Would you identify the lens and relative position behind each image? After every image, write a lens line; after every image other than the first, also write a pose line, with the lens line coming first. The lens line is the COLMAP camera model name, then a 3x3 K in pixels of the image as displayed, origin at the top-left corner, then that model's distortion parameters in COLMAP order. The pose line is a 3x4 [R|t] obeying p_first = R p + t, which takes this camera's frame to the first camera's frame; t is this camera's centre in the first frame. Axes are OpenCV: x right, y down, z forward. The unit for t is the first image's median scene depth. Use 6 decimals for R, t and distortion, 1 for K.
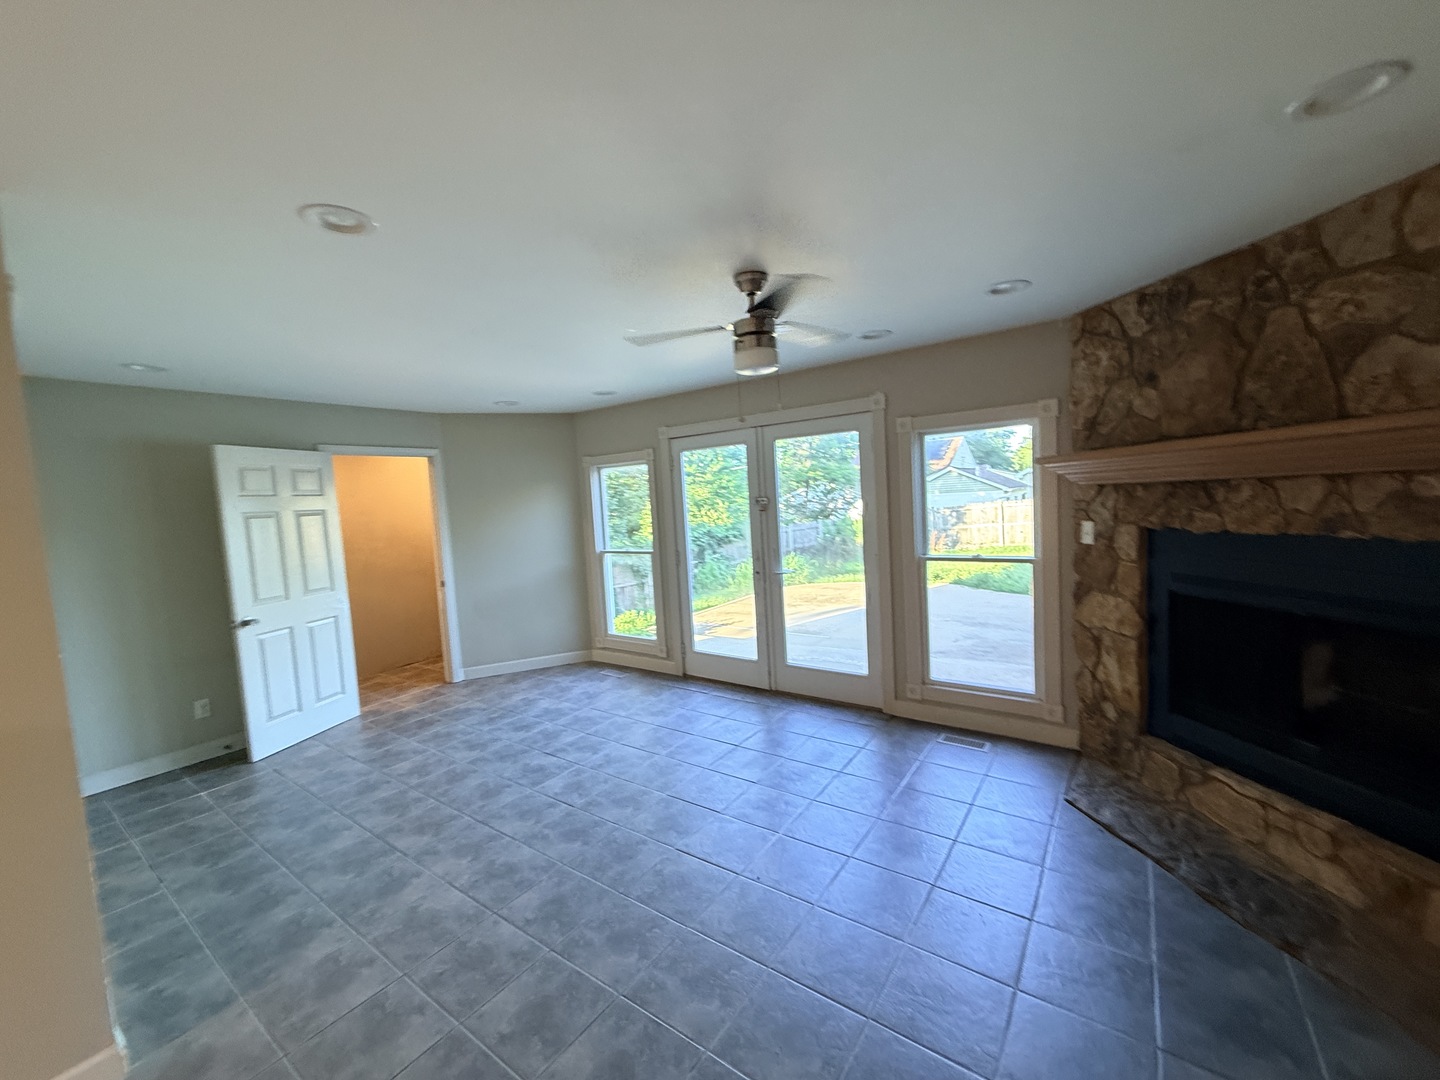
lens RADIAL K [[577.0, 0, 711.4], [0, 577.0, 537.0], [0, 0, 1]] dist [0.003383, 0.000128]
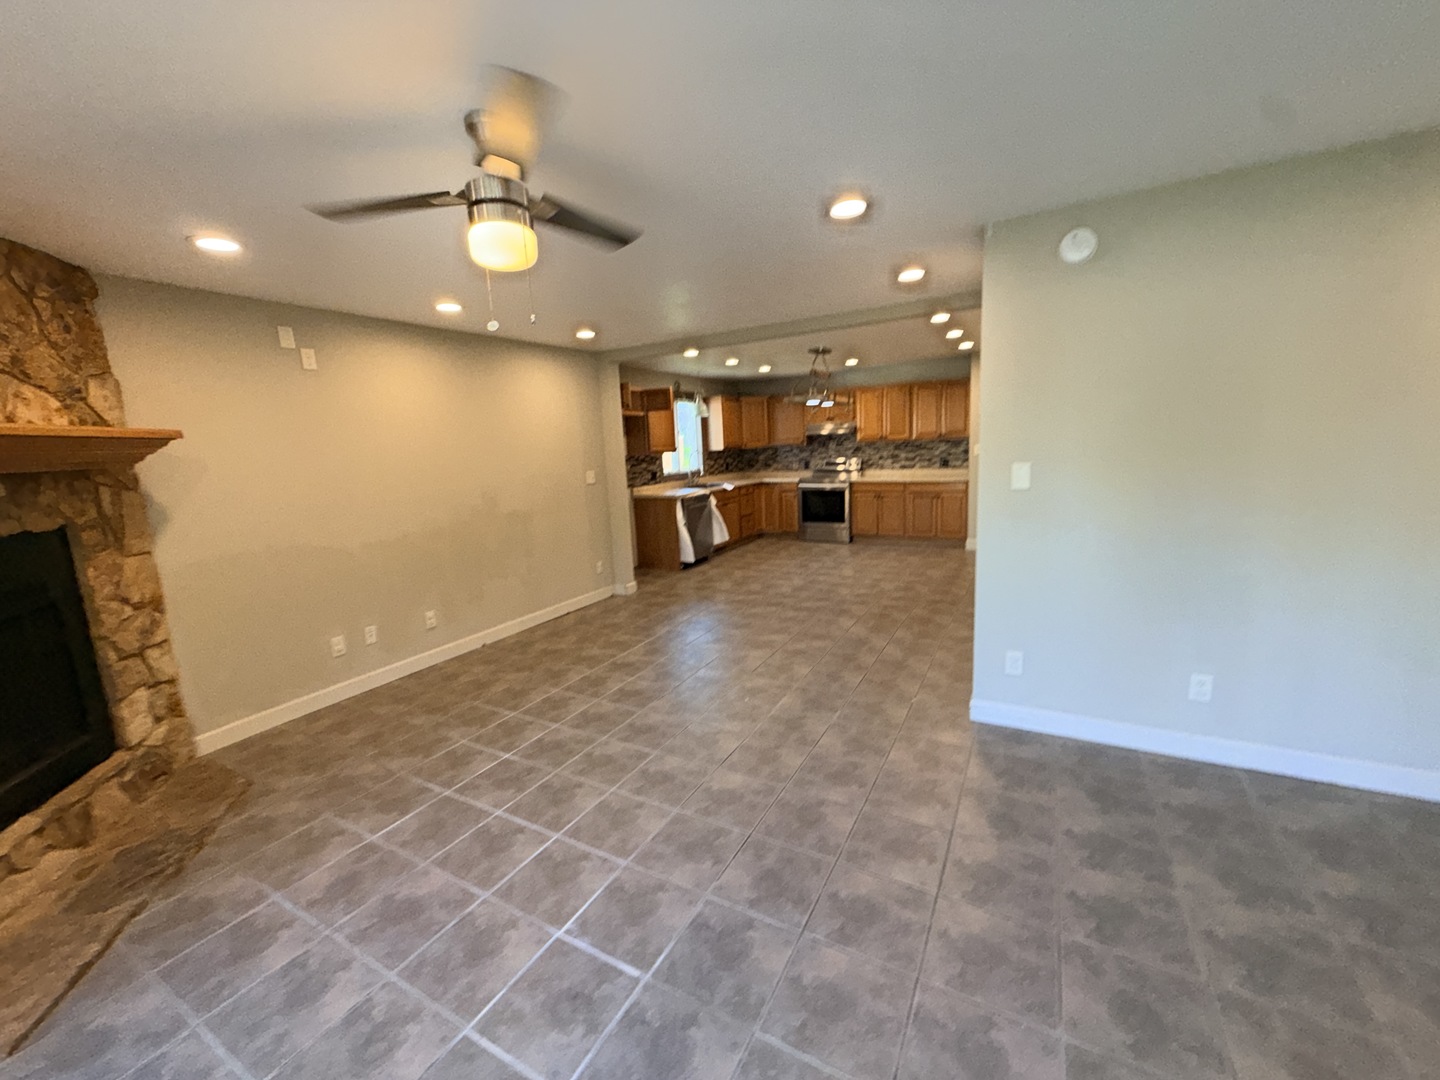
lens RADIAL K [[577.0, 0, 716.6], [0, 577.0, 537.8], [0, 0, 1]] dist [0.003383, 0.000128]
pose [[-0.987229, 0.123303, -0.100869, -0.054246], [0.096822, 0.967227, 0.234730, -0.080438], [0.126506, 0.221966, -0.966813, 1.496625]]
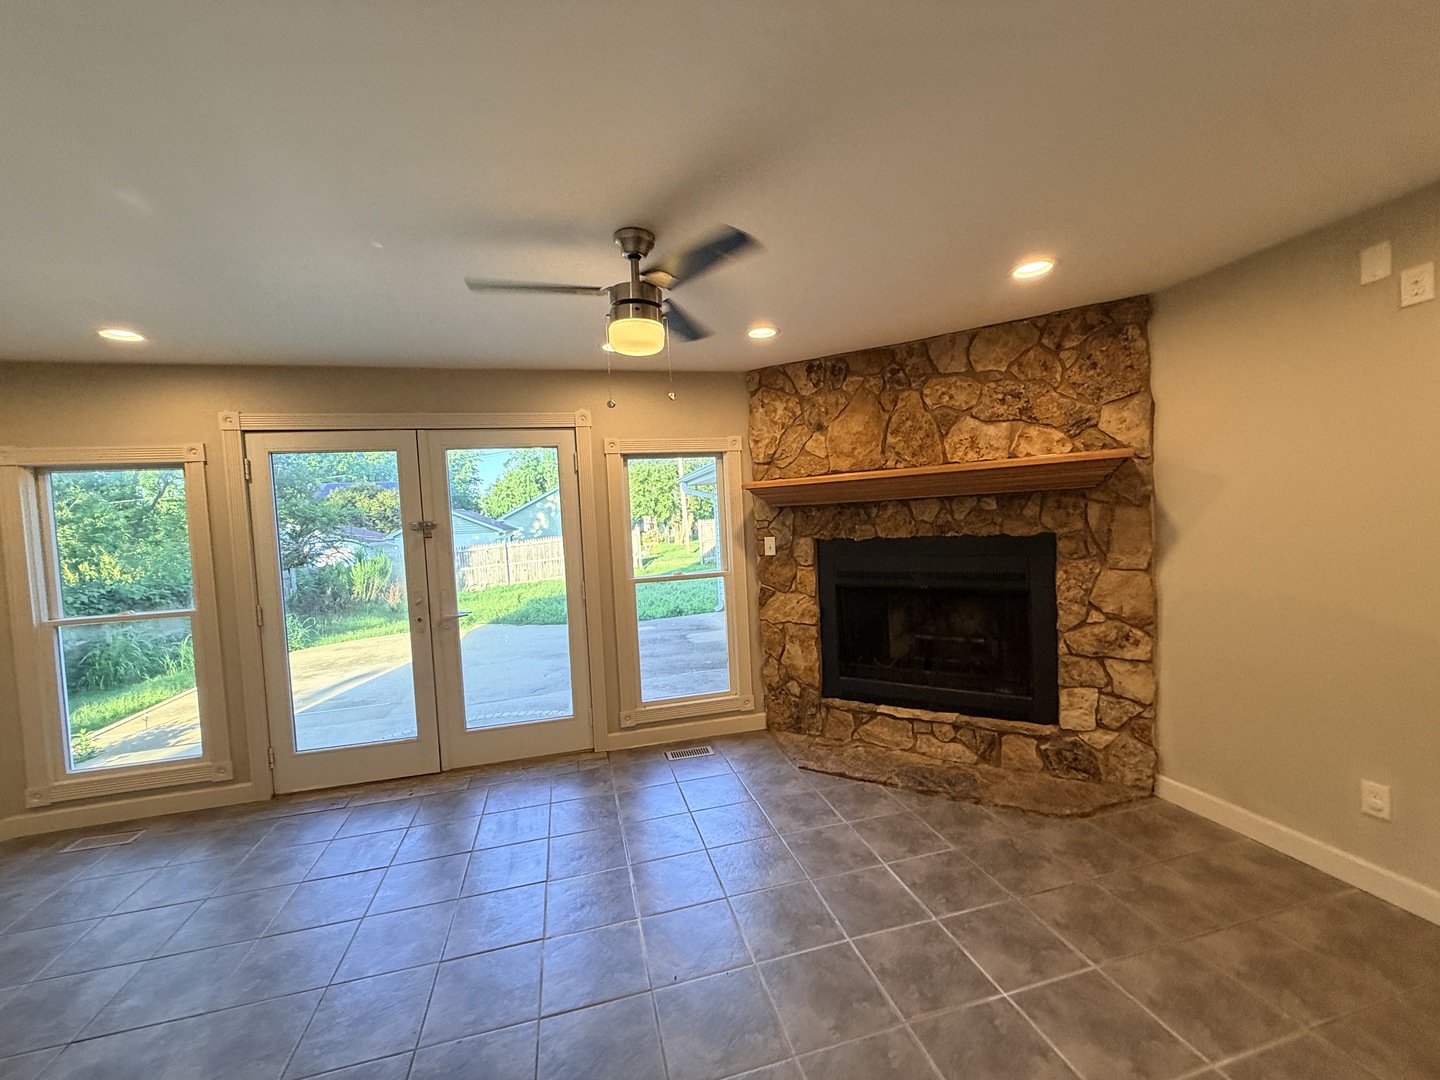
lens RADIAL K [[577.0, 0, 714.0], [0, 577.0, 539.5], [0, 0, 1]] dist [0.003383, 0.000128]
pose [[0.639626, -0.010719, 0.768611, -0.411258], [0.067648, 0.996808, -0.042394, 0.023949], [-0.765704, 0.079111, 0.638310, 0.335620]]
